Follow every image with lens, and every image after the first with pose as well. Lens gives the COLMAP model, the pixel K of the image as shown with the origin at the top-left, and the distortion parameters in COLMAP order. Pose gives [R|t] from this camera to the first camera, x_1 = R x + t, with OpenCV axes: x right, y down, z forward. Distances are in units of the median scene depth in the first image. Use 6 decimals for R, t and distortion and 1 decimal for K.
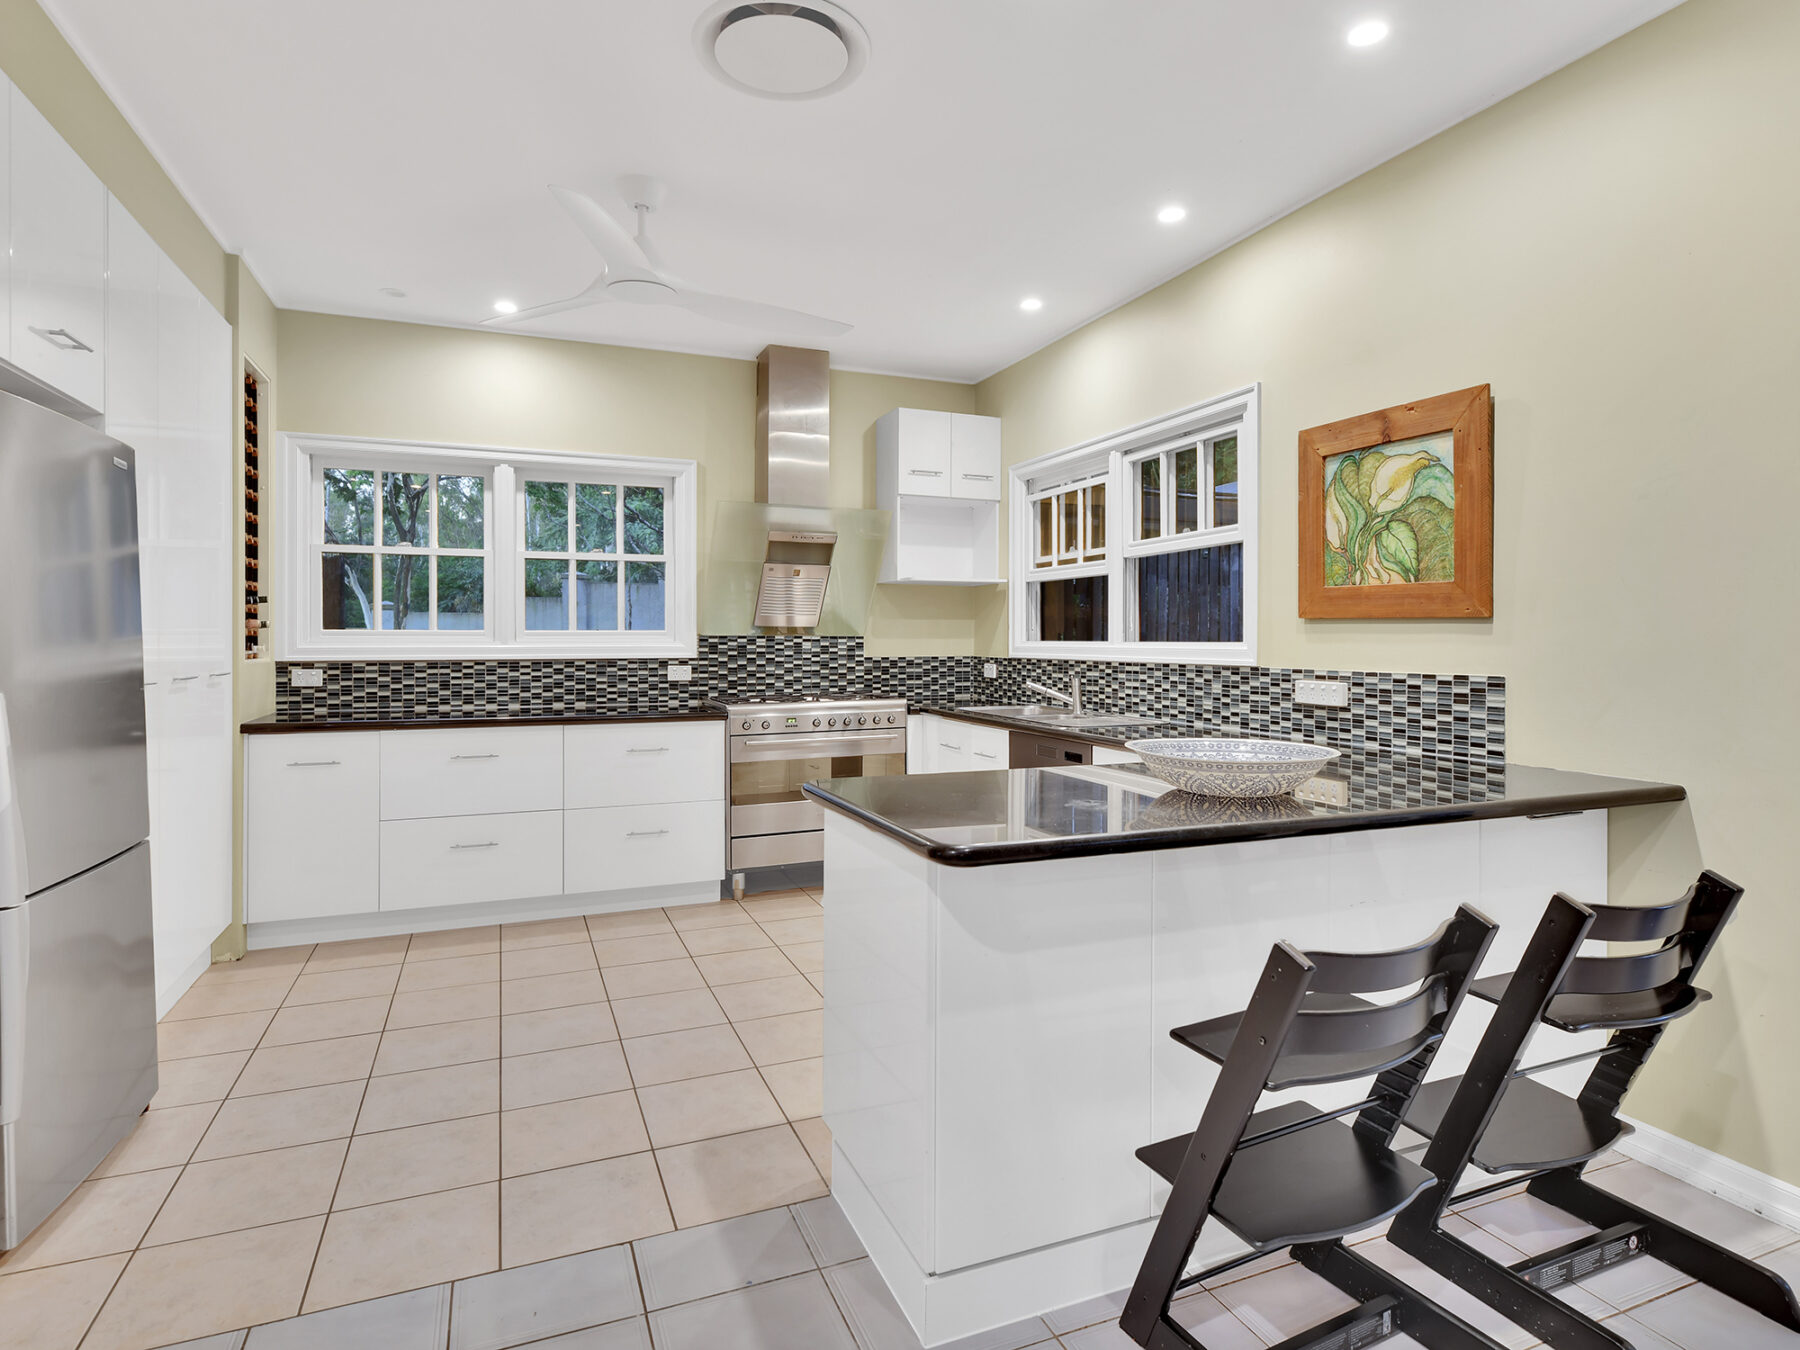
lens RADIAL K [[978.3, 0, 903.5], [0, 978.3, 668.2], [0, 0, 1]] dist [0.001445, 0.000352]
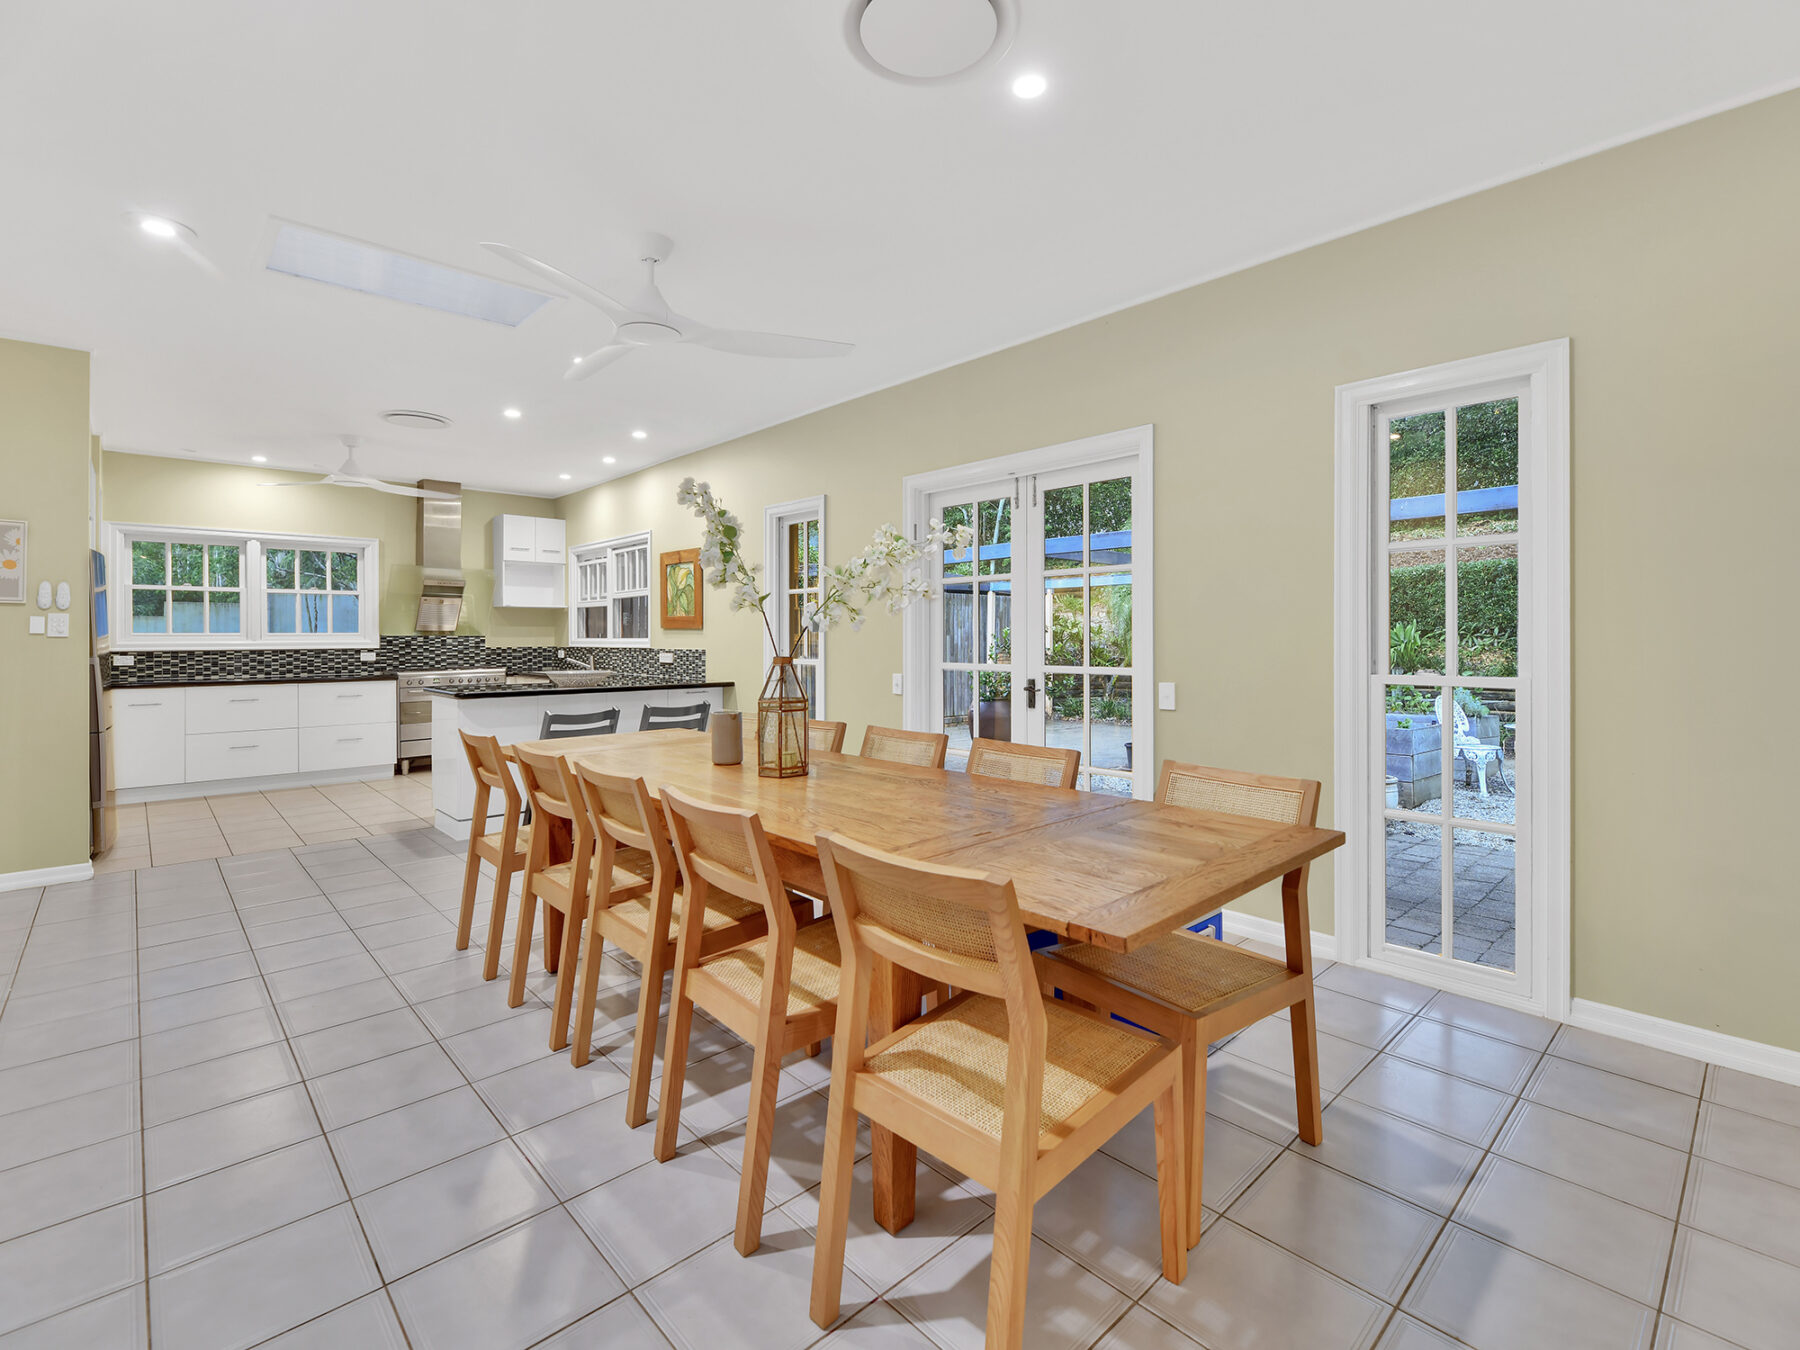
lens RADIAL K [[824.0, 0, 905.4], [0, 824.0, 644.5], [0, 0, 1]] dist [-0.002716, -0.000225]
pose [[0.934861, -0.006799, 0.354950, 0.165005], [0.014061, 0.999741, -0.017886, 0.024679], [-0.354737, 0.021712, 0.934714, -0.801417]]
